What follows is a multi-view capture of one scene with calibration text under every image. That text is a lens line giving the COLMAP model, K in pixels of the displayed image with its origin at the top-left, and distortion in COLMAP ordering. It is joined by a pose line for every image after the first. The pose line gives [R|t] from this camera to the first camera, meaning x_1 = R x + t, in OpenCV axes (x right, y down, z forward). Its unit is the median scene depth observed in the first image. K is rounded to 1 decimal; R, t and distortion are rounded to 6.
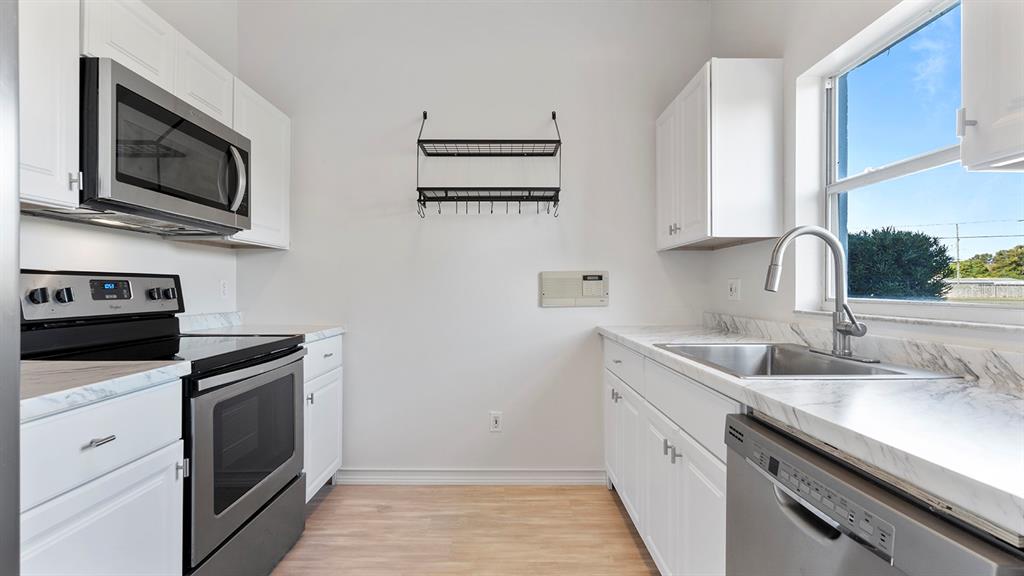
lens RADIAL K [[473.2, 0, 510.9], [0, 473.2, 286.2], [0, 0, 1]] dist [-0.001160, 0.000506]
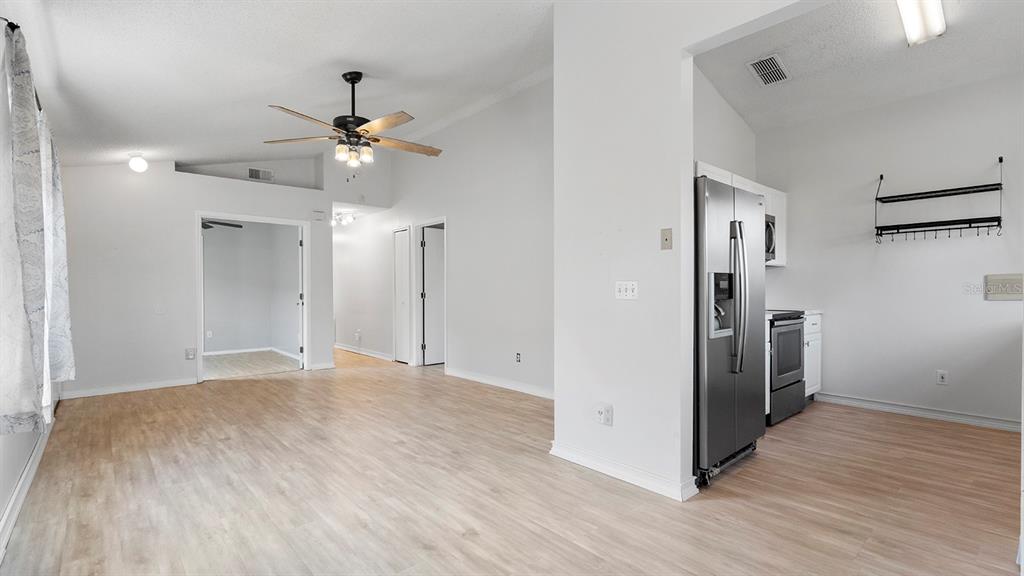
lens RADIAL K [[473.2, 0, 499.0], [0, 473.2, 294.9], [0, 0, 1]] dist [-0.001160, 0.000506]
pose [[0.656451, 0.002759, -0.754363, 0.223067], [0.005432, 0.999950, 0.008385, 0.012024], [0.754349, -0.009602, 0.656404, -1.298720]]
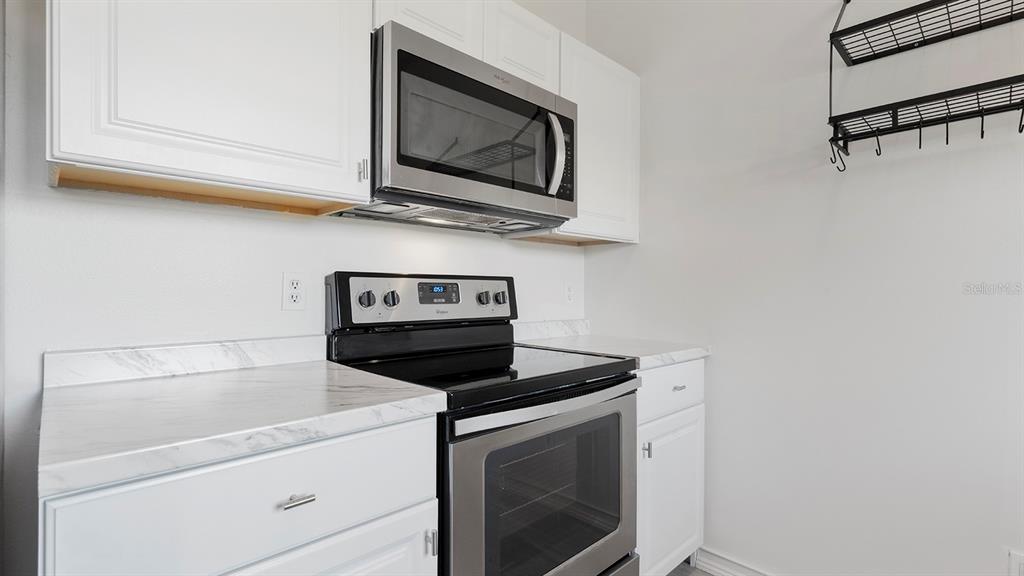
lens RADIAL K [[473.2, 0, 506.6], [0, 473.2, 289.4], [0, 0, 1]] dist [-0.001160, 0.000506]
pose [[0.686510, -0.000441, -0.727120, -0.059203], [-0.000695, 0.999999, -0.001263, 0.000790], [0.727120, 0.001372, 0.686509, 0.382592]]
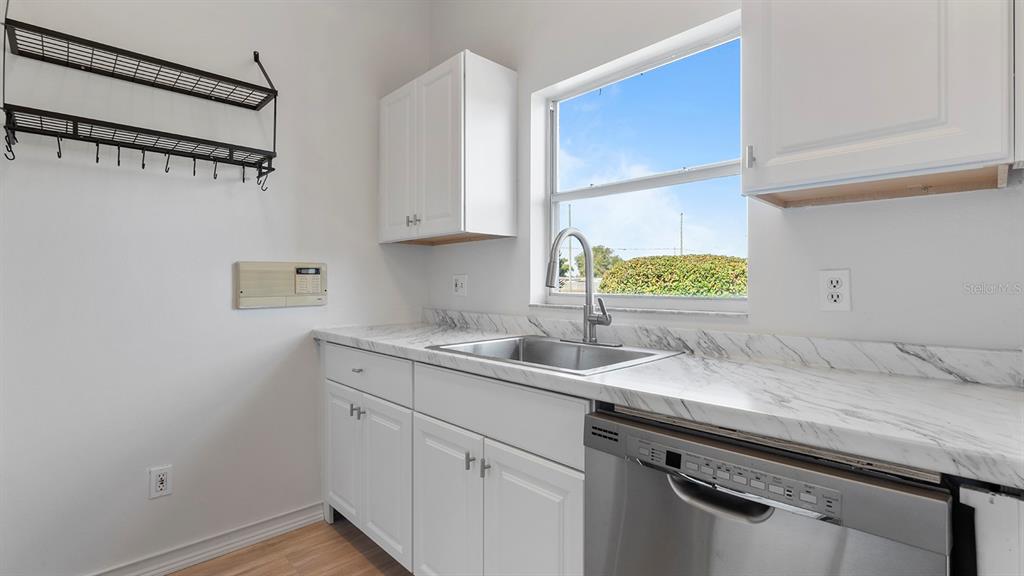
lens RADIAL K [[473.2, 0, 512.2], [0, 473.2, 281.0], [0, 0, 1]] dist [-0.001160, 0.000506]
pose [[0.725845, 0.005010, 0.687840, -0.172533], [-0.004505, 0.999987, -0.002530, -0.000078], [-0.687844, -0.001263, 0.725858, 0.215579]]
